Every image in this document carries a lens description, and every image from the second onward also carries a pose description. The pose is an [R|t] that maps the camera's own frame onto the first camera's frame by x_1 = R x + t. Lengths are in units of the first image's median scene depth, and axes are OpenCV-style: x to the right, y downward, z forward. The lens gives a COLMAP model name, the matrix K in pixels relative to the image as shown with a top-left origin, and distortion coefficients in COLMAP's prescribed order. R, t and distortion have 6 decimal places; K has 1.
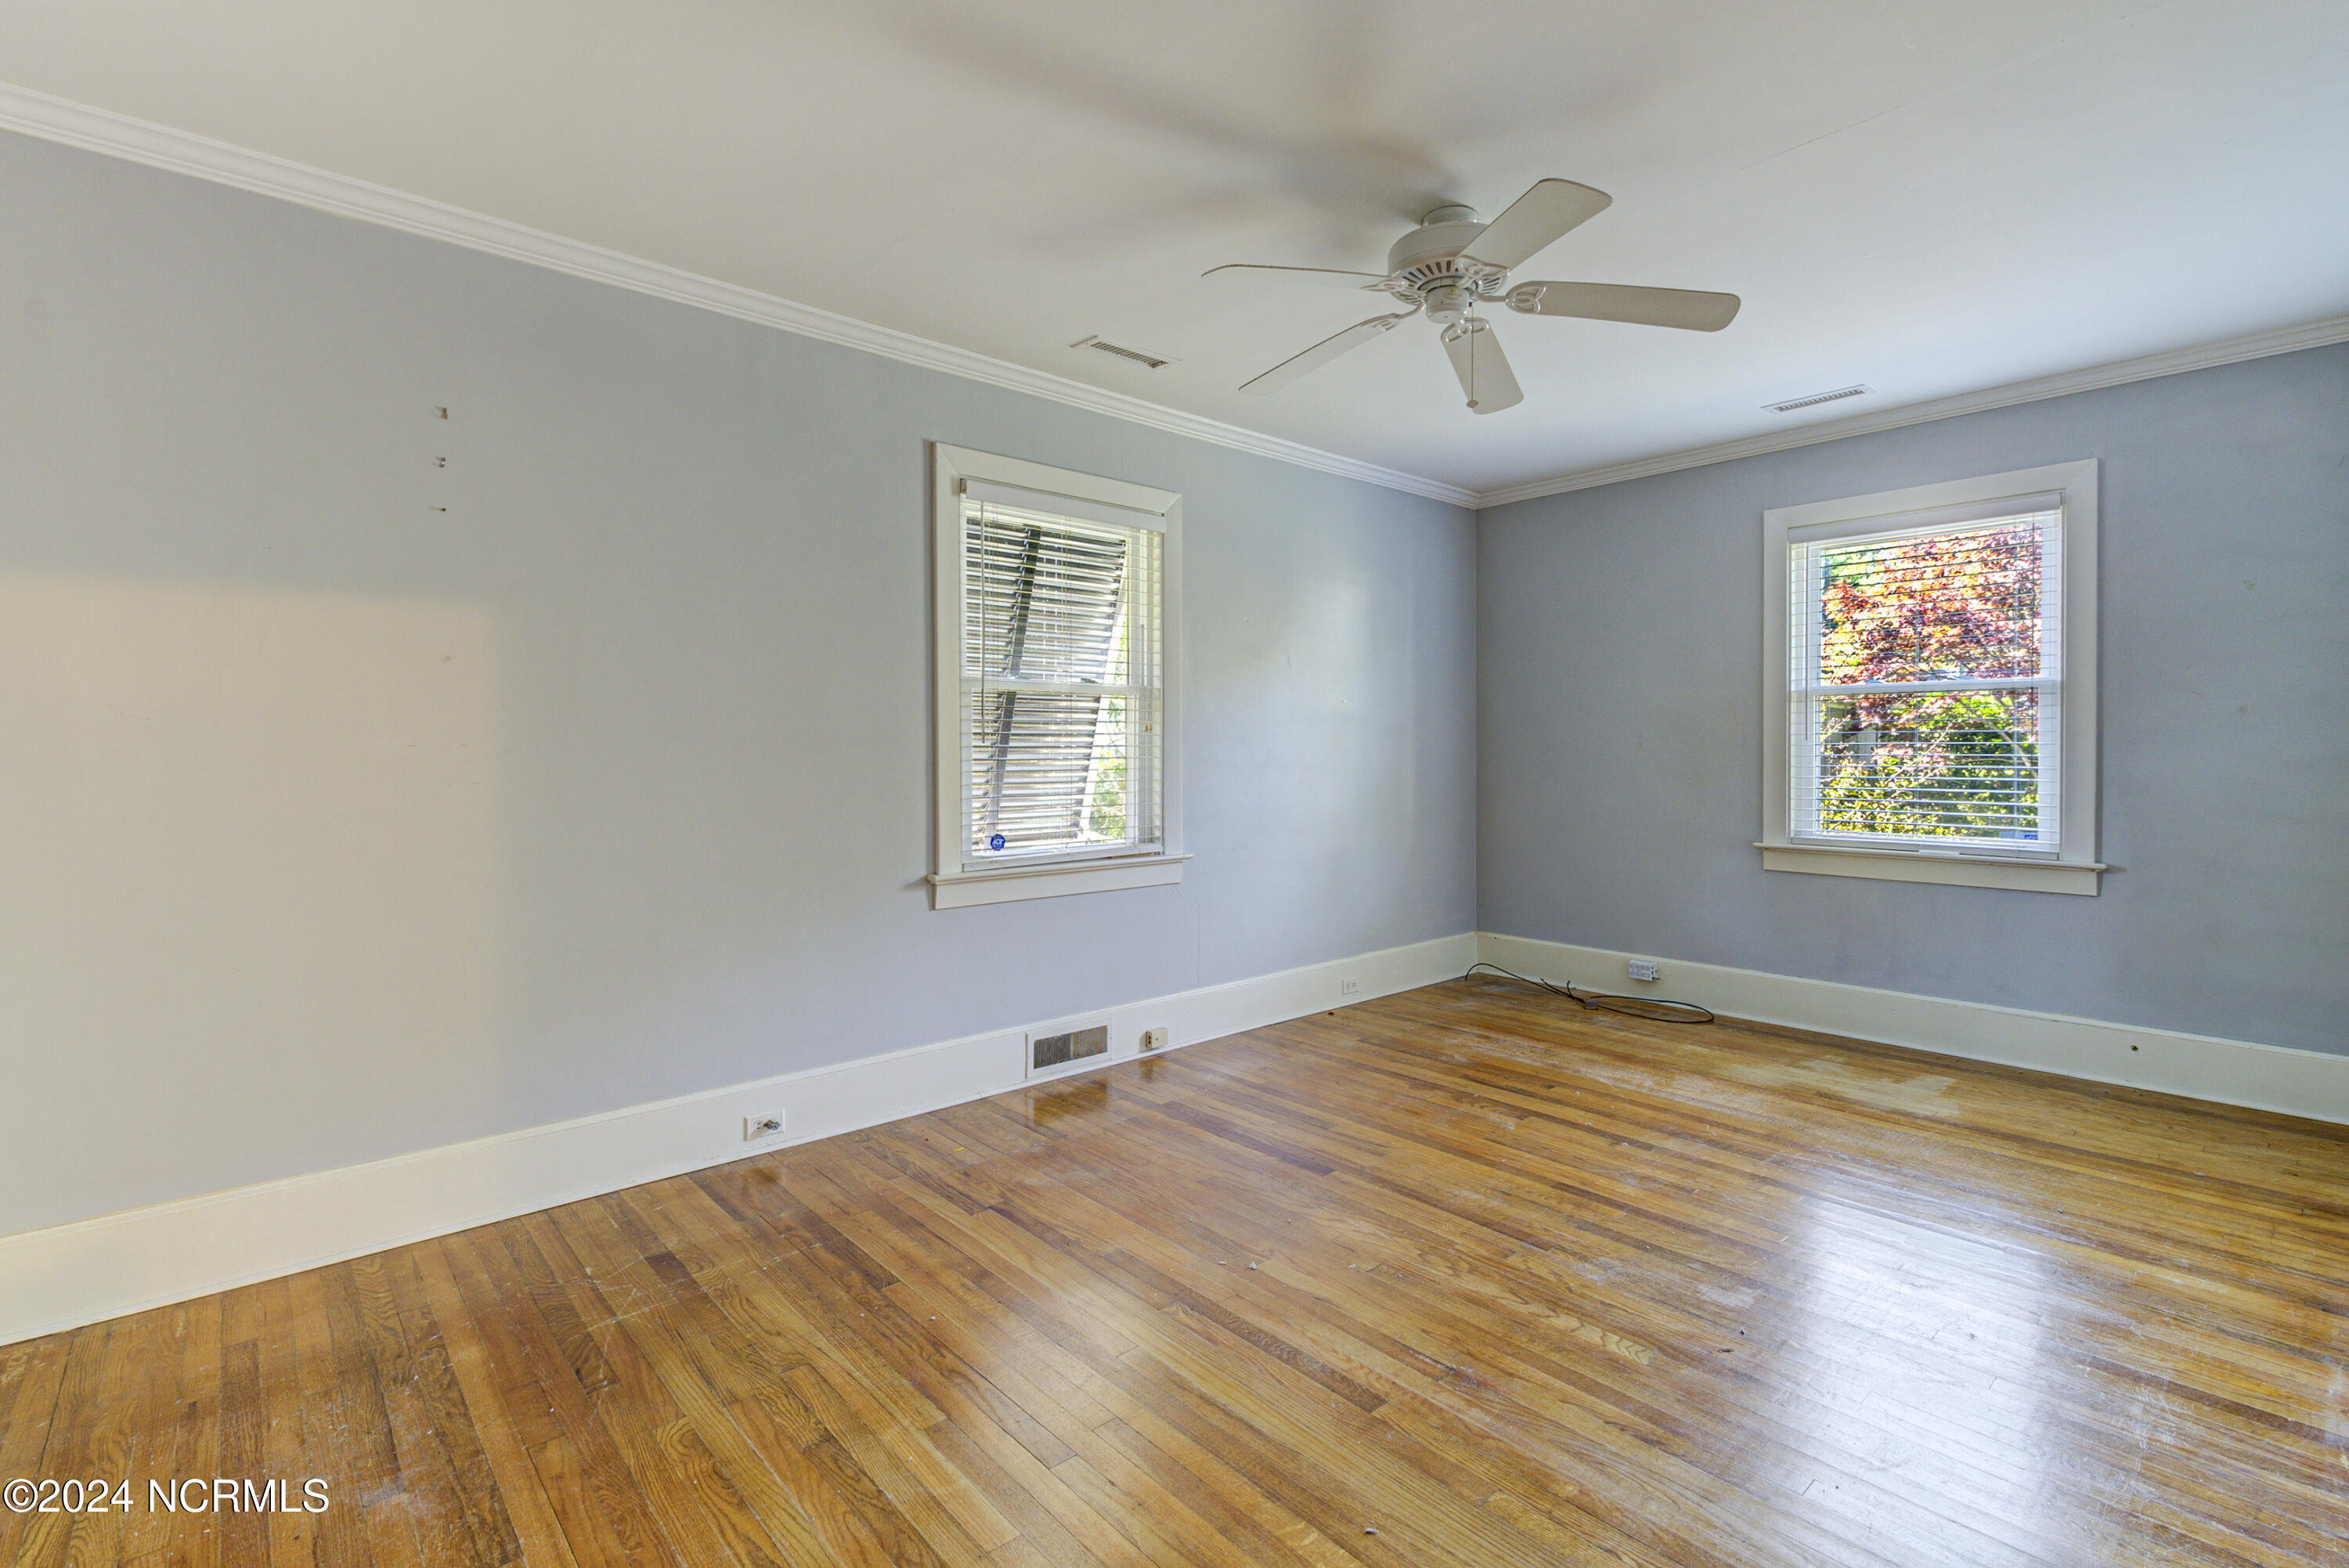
lens RADIAL K [[1084.8, 0, 1181.0], [0, 1084.8, 746.9], [0, 0, 1]] dist [0.010677, -0.014540]
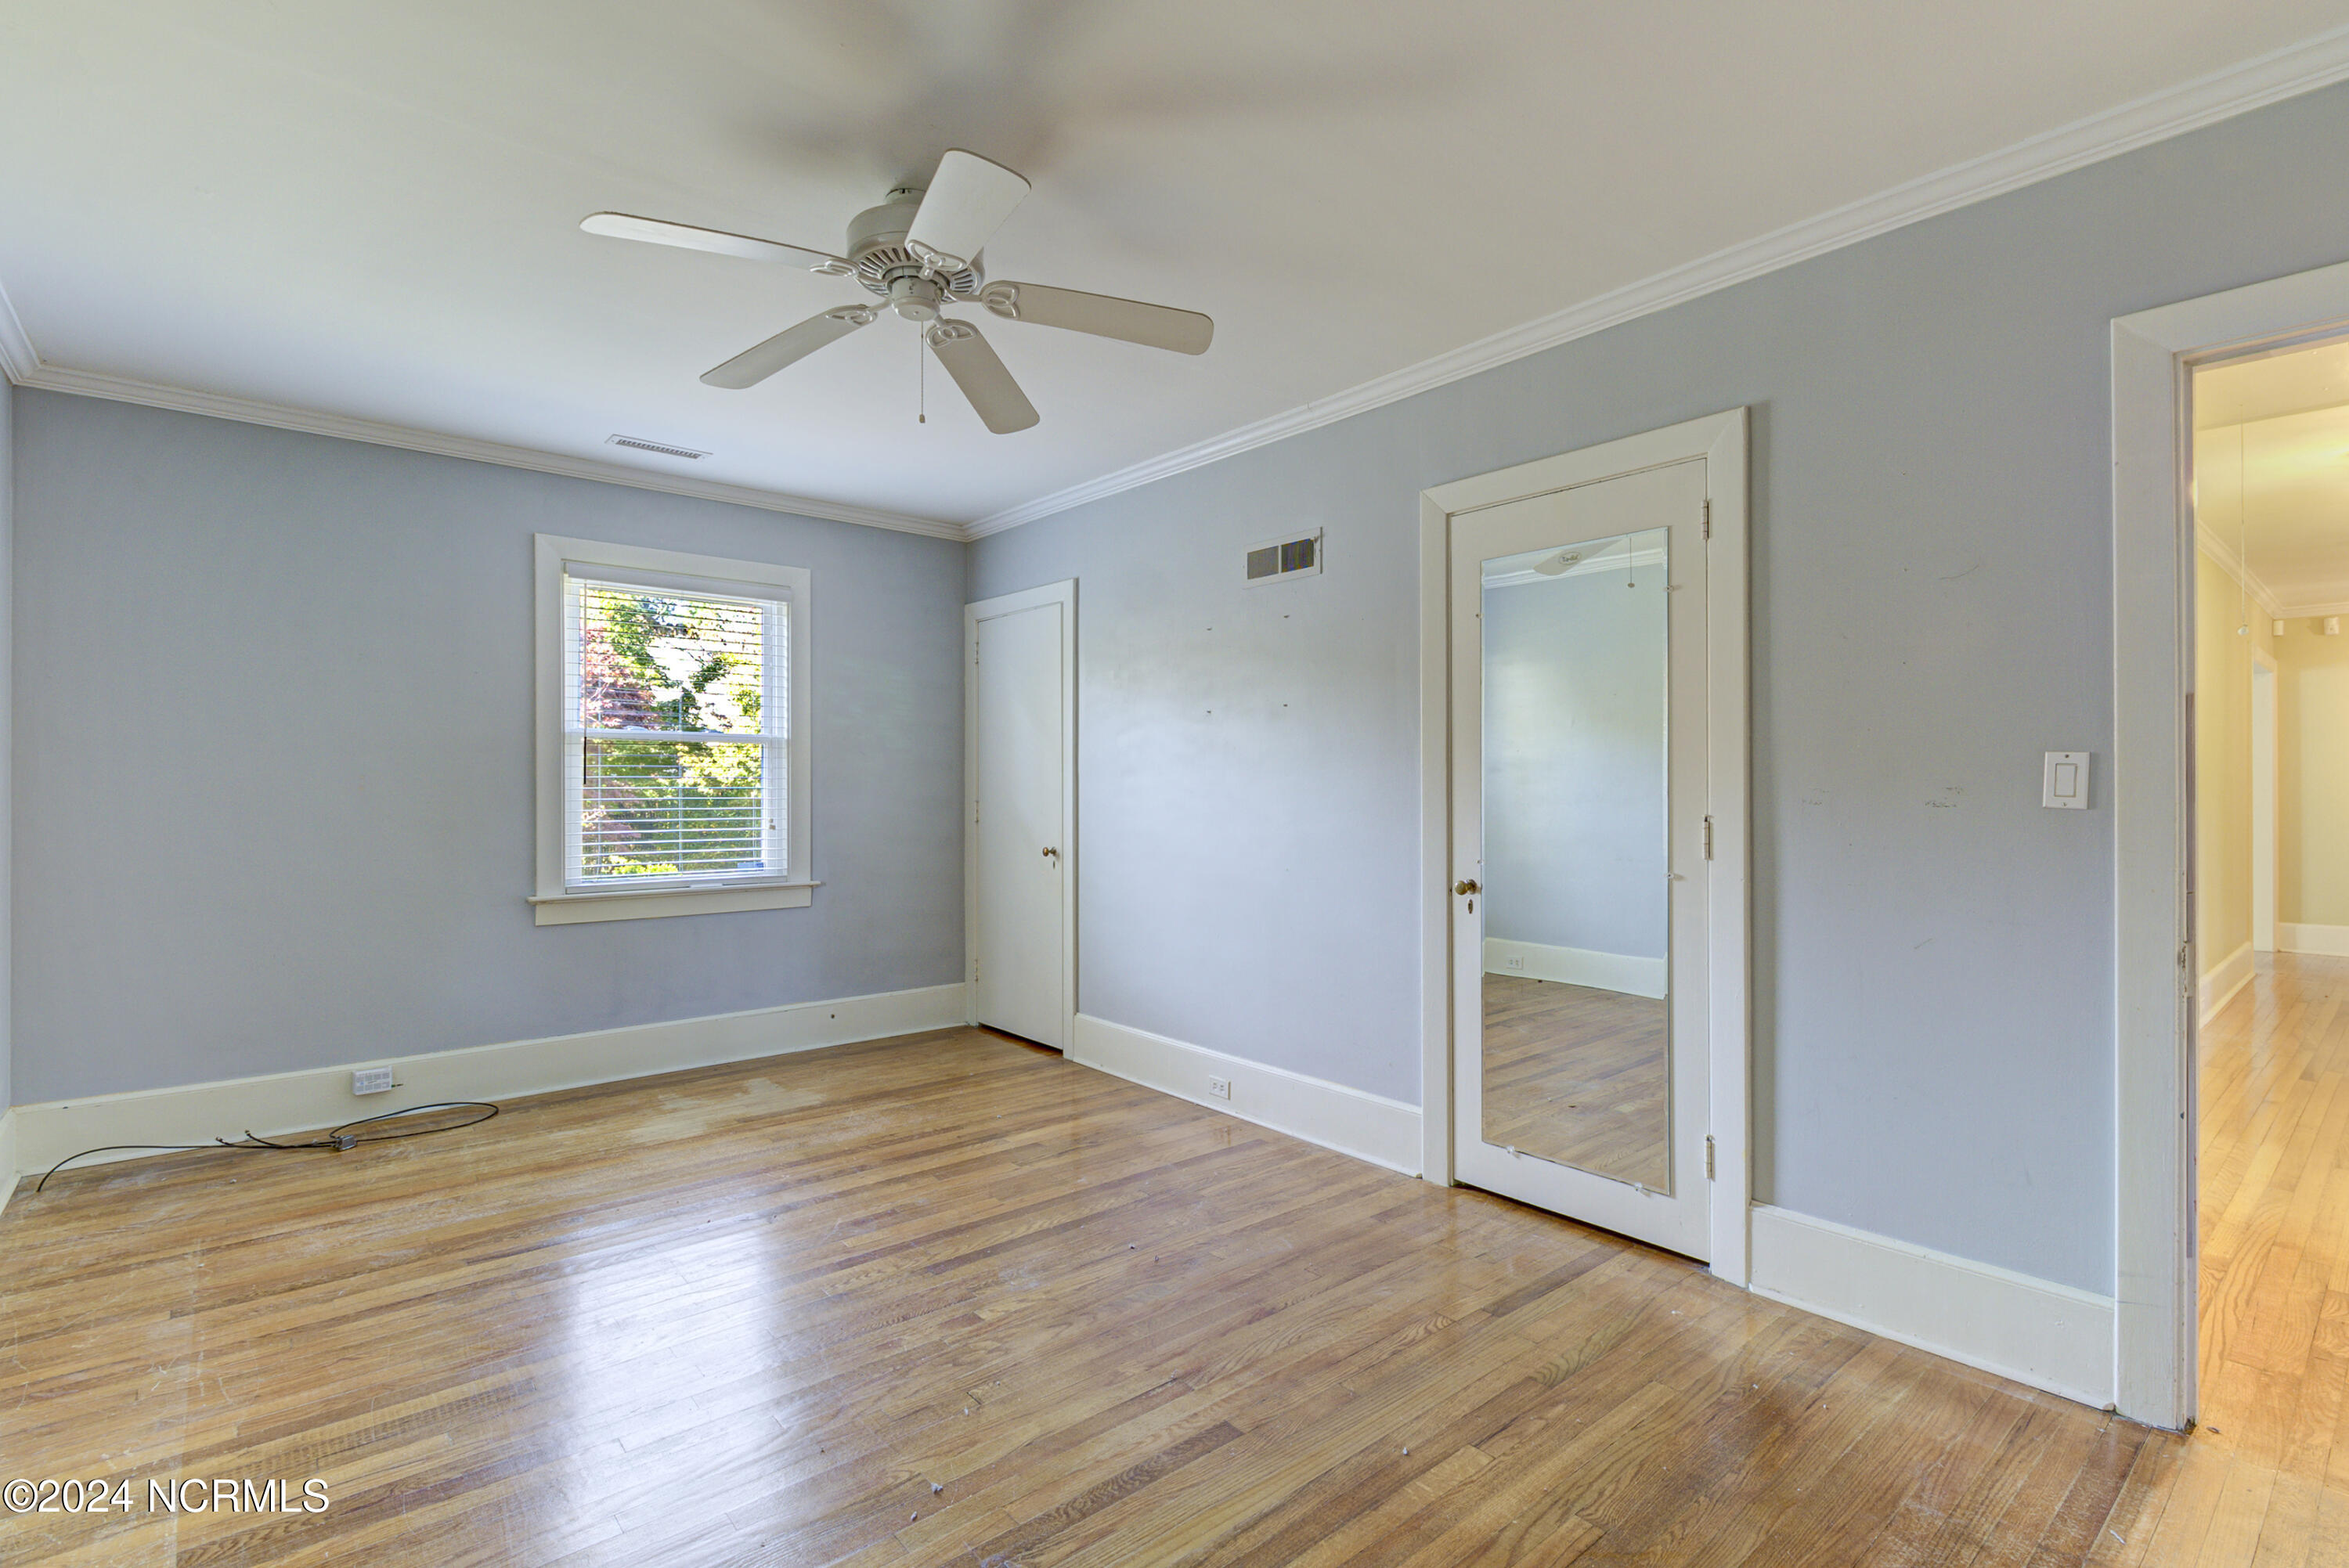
lens RADIAL K [[1077.2, 0, 1196.6], [0, 1077.2, 781.2], [0, 0, 1]] dist [0.019662, -0.000097]
pose [[0.022055, 0.006458, 0.999736, -0.436224], [-0.001440, 0.999978, -0.006428, -0.004265], [-0.999756, -0.001298, 0.022064, 0.508916]]
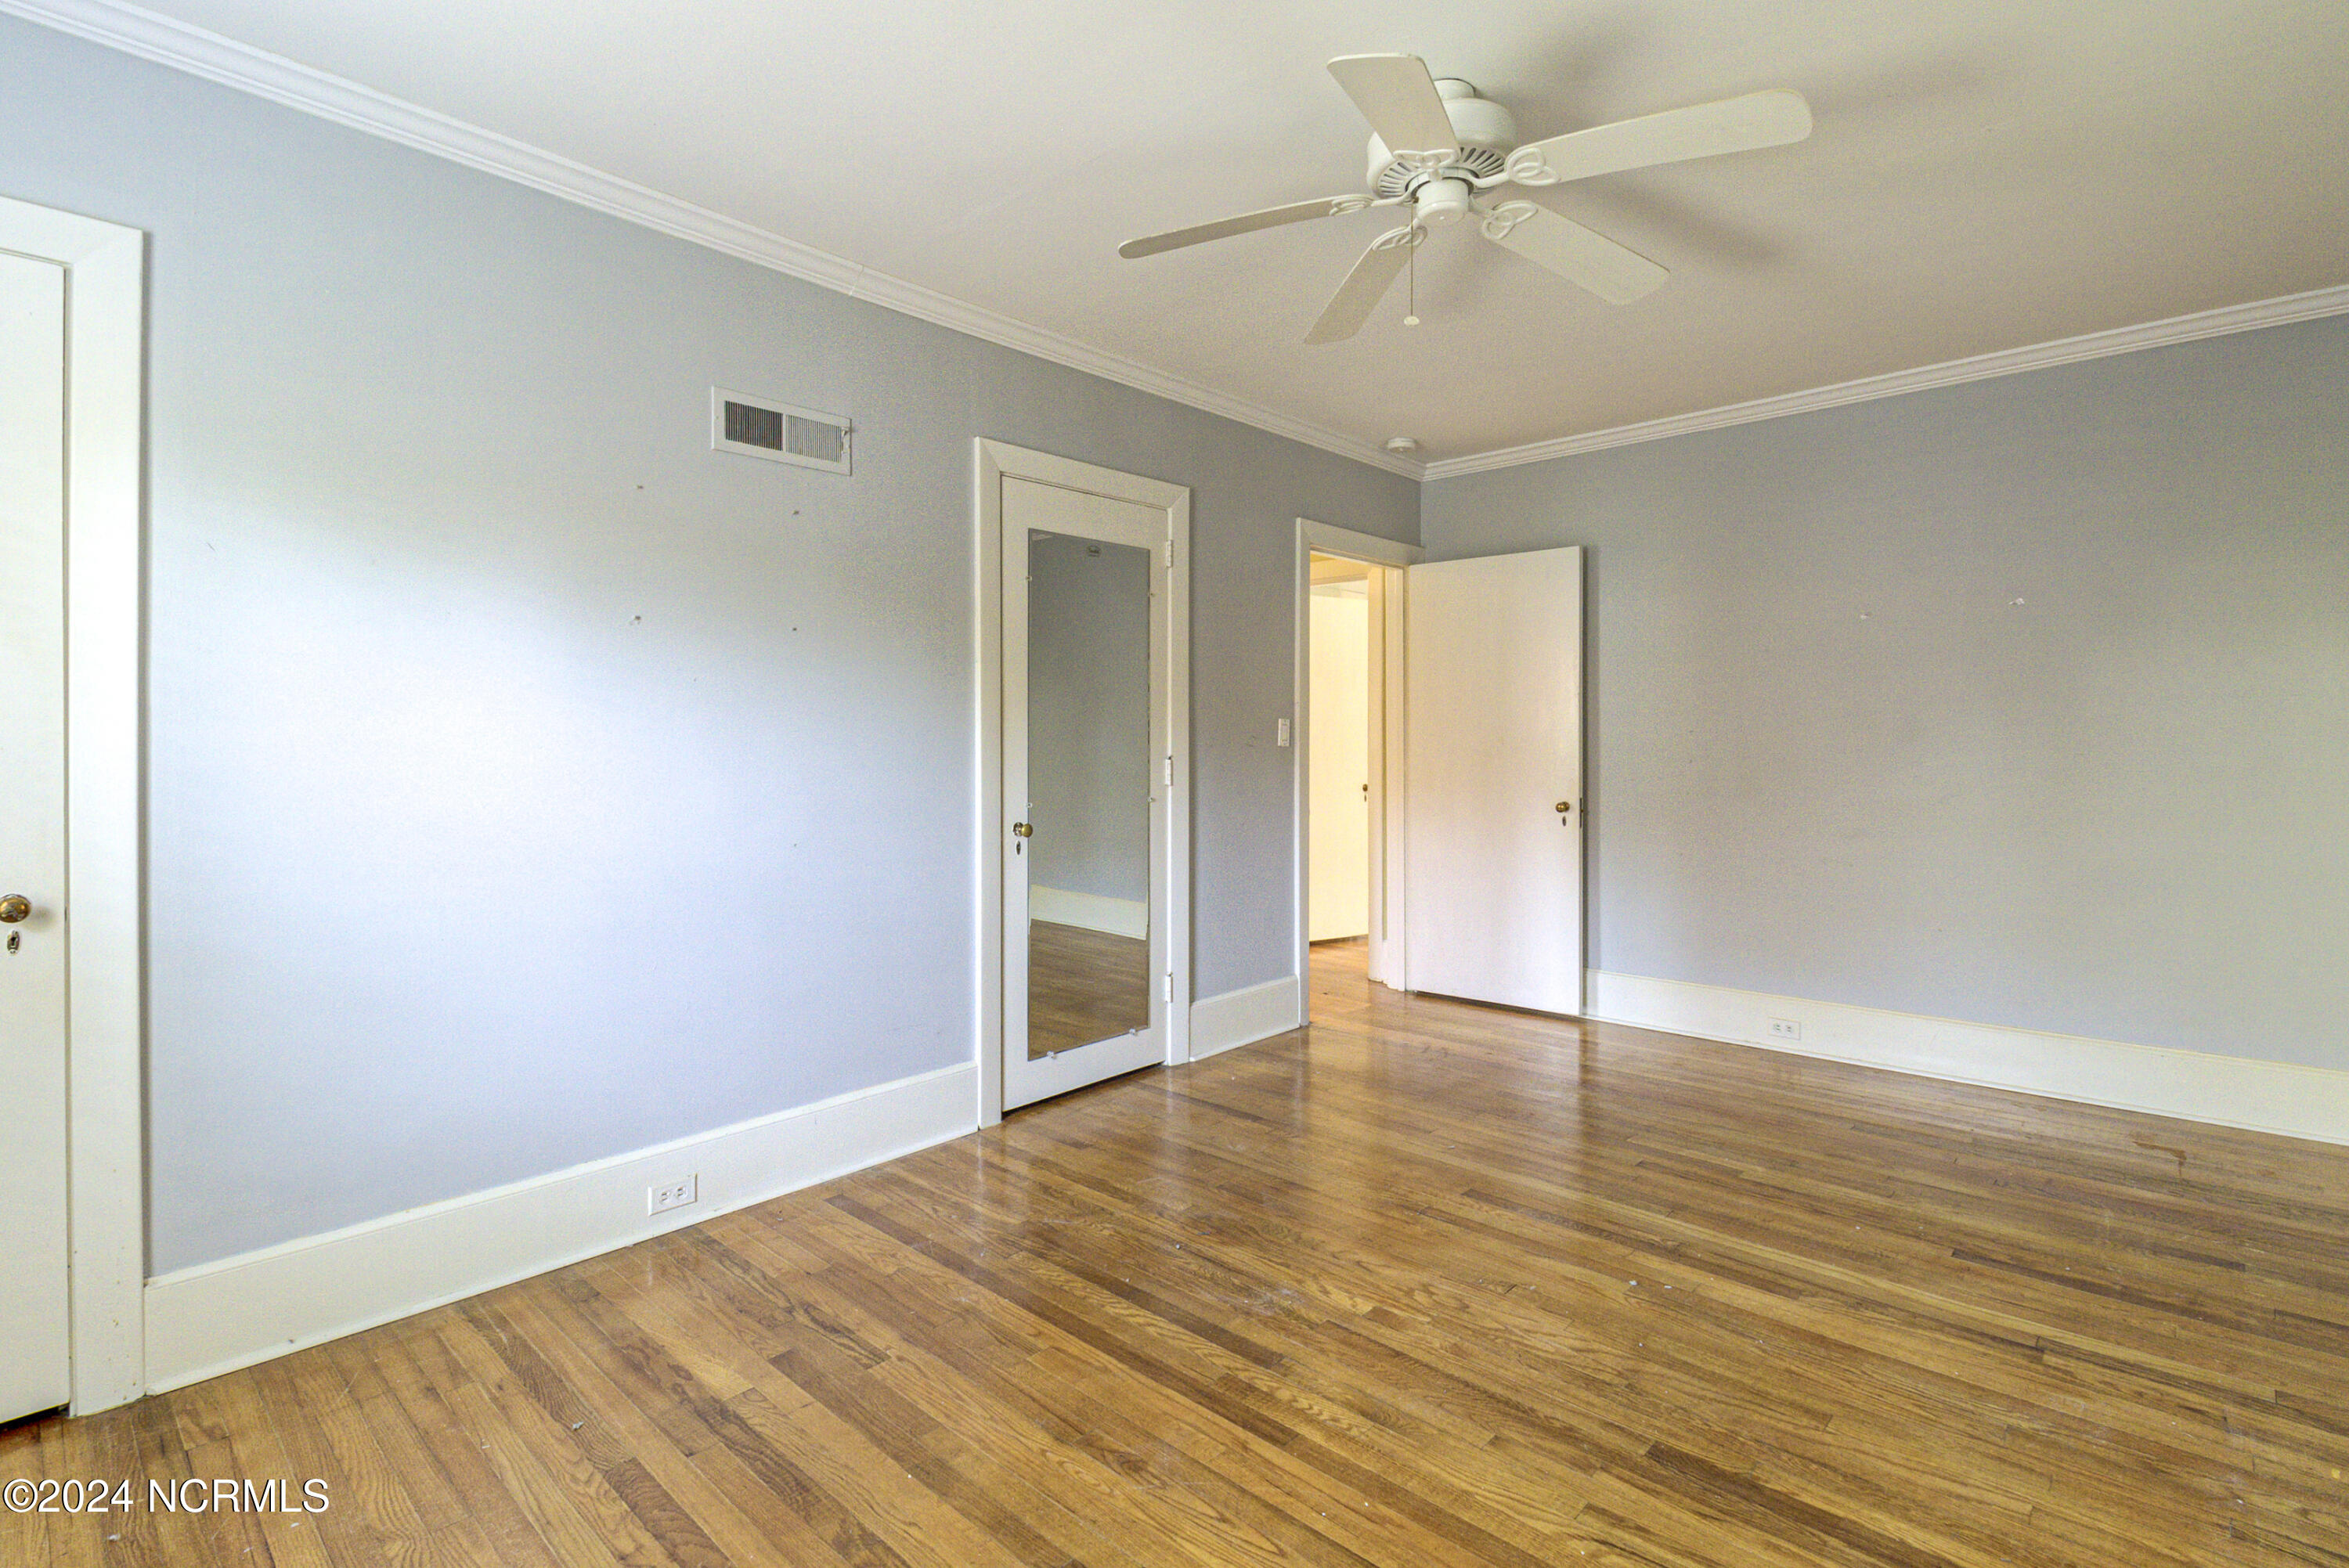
lens RADIAL K [[1084.8, 0, 1181.0], [0, 1084.8, 746.9], [0, 0, 1]] dist [0.010677, -0.014540]
pose [[-0.996584, 0.004957, -0.082431, 0.344712], [0.004415, 0.999967, 0.006756, -0.002320], [0.082462, 0.006369, -0.996574, 1.222687]]
